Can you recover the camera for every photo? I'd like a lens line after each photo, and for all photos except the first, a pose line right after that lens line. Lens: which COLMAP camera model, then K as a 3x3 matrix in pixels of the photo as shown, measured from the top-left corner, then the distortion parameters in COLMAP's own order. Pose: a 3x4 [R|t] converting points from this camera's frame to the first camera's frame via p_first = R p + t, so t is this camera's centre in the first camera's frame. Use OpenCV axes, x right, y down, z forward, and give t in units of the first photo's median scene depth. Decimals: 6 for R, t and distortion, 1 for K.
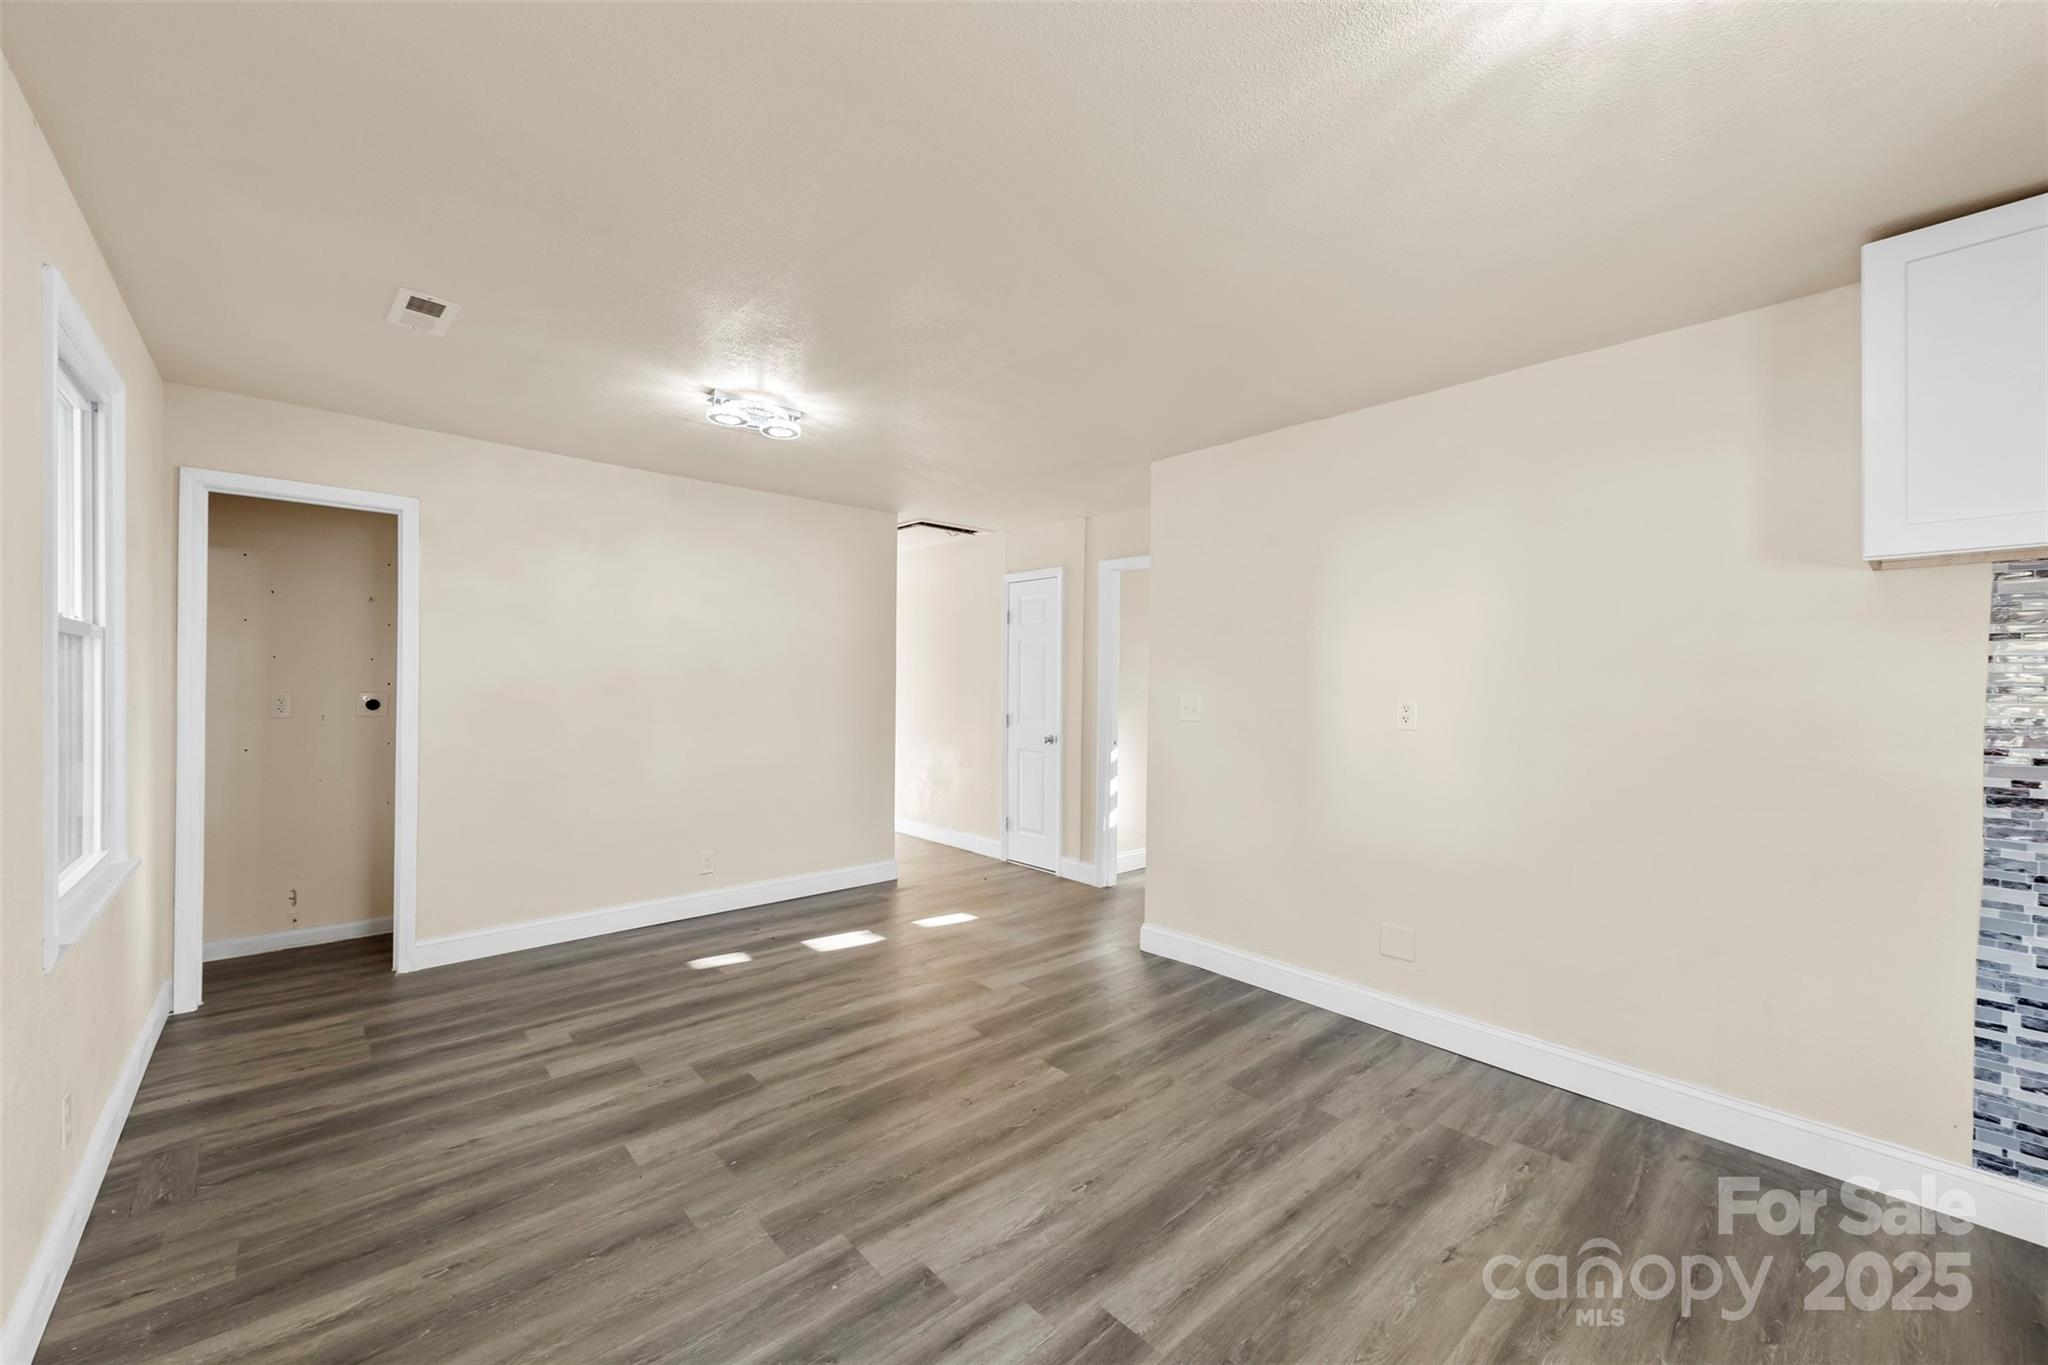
lens RADIAL K [[798.6, 0, 1016.5], [0, 798.6, 681.2], [0, 0, 1]] dist [0.014348, -0.005449]
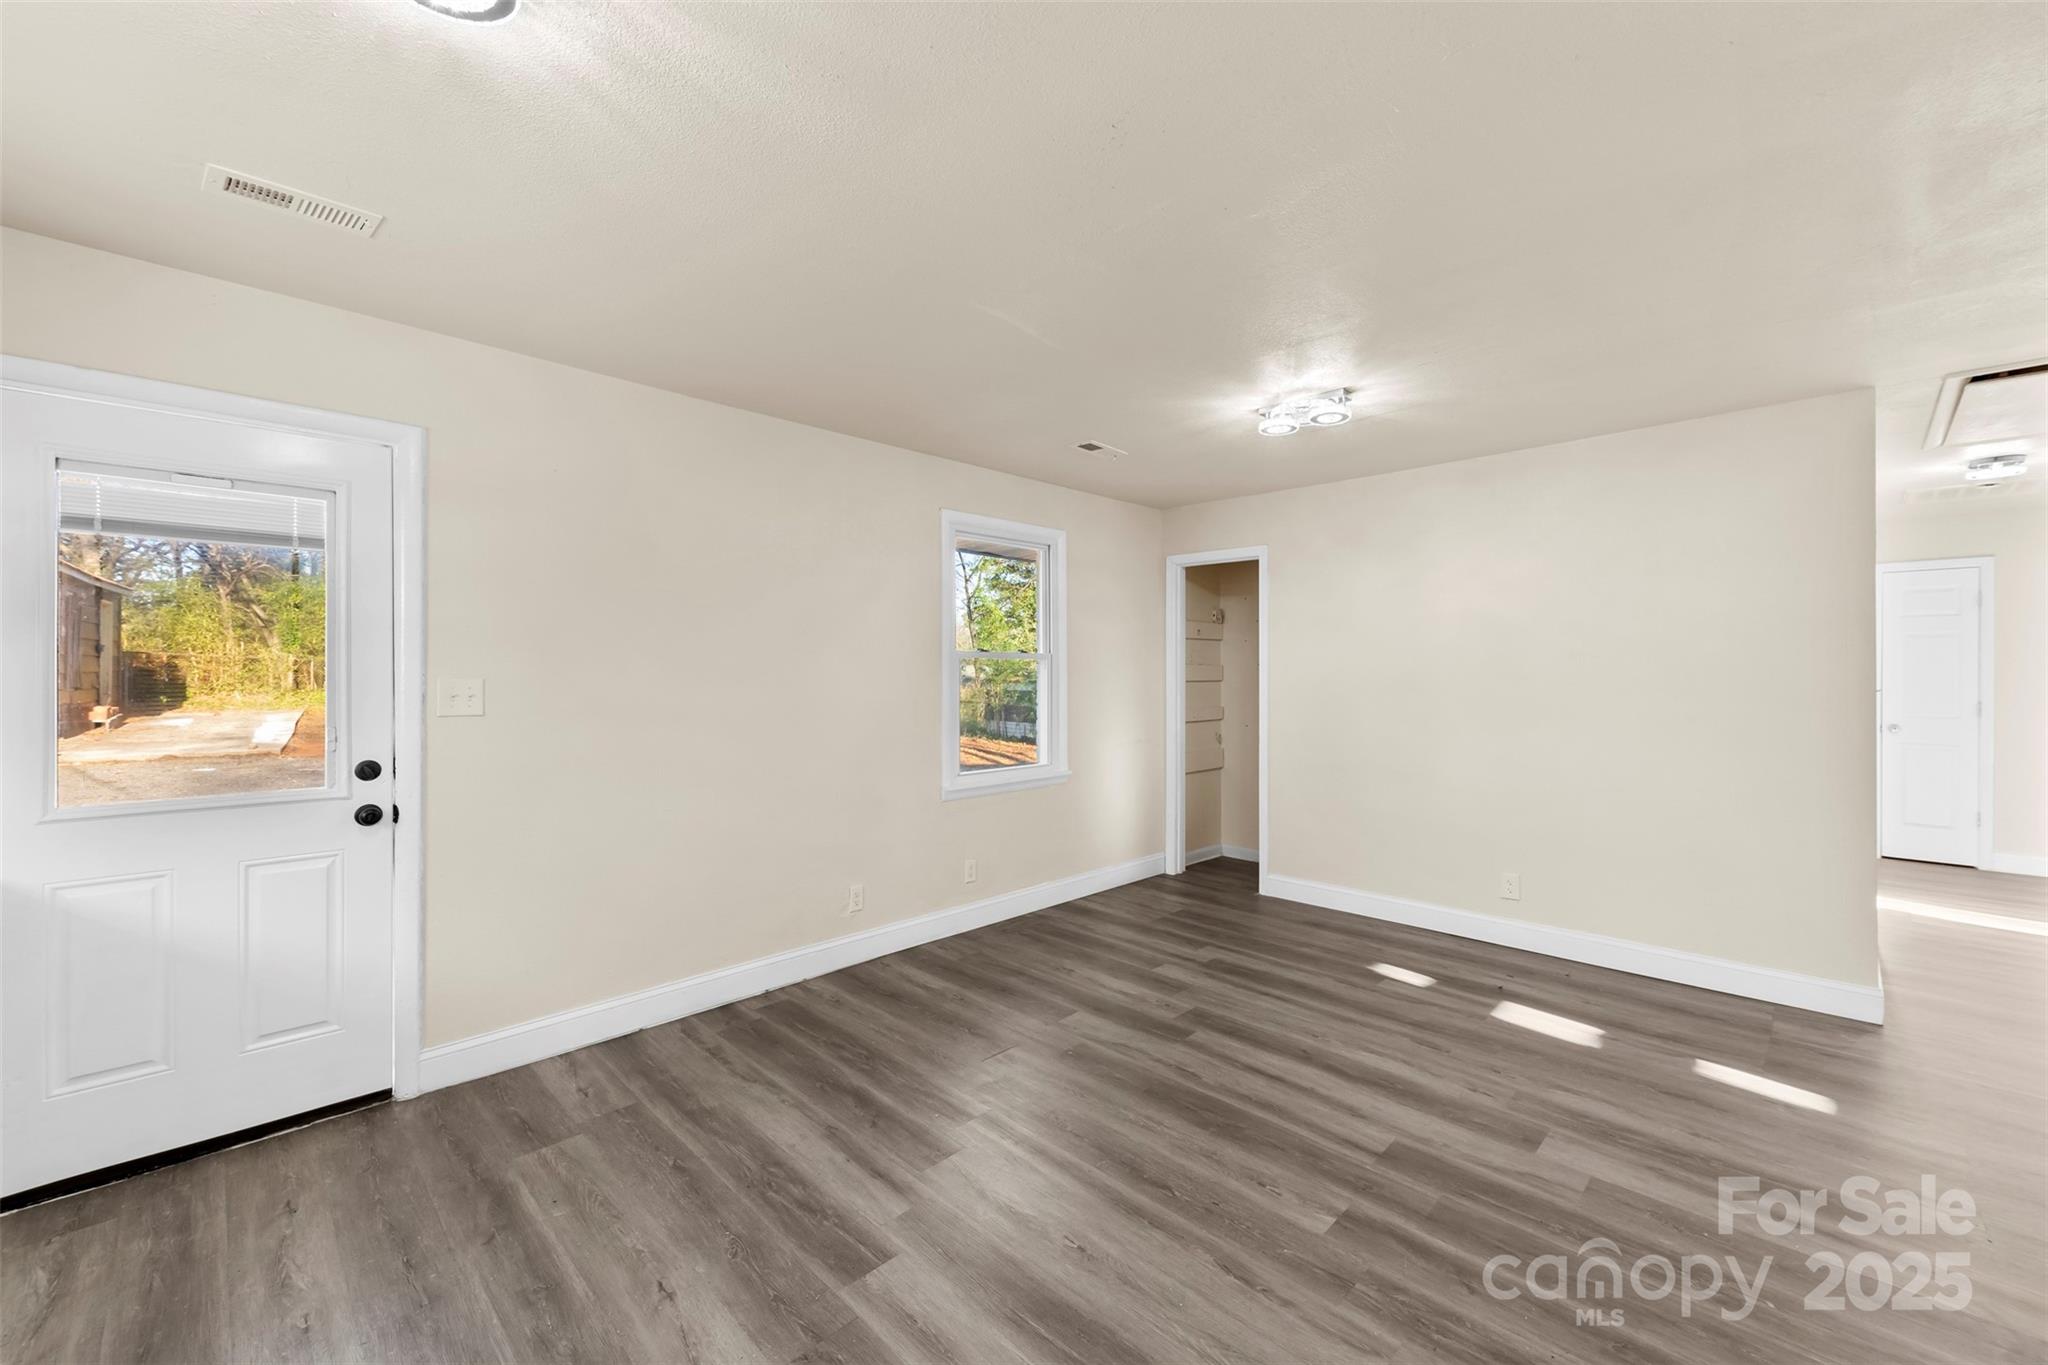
lens RADIAL K [[798.6, 0, 1034.5], [0, 798.6, 679.8], [0, 0, 1]] dist [0.014348, -0.005449]
pose [[0.065222, -0.004015, -0.997863, 0.713730], [0.001206, 0.999991, -0.003944, 0.004125], [0.997870, -0.000946, 0.065226, 0.658733]]
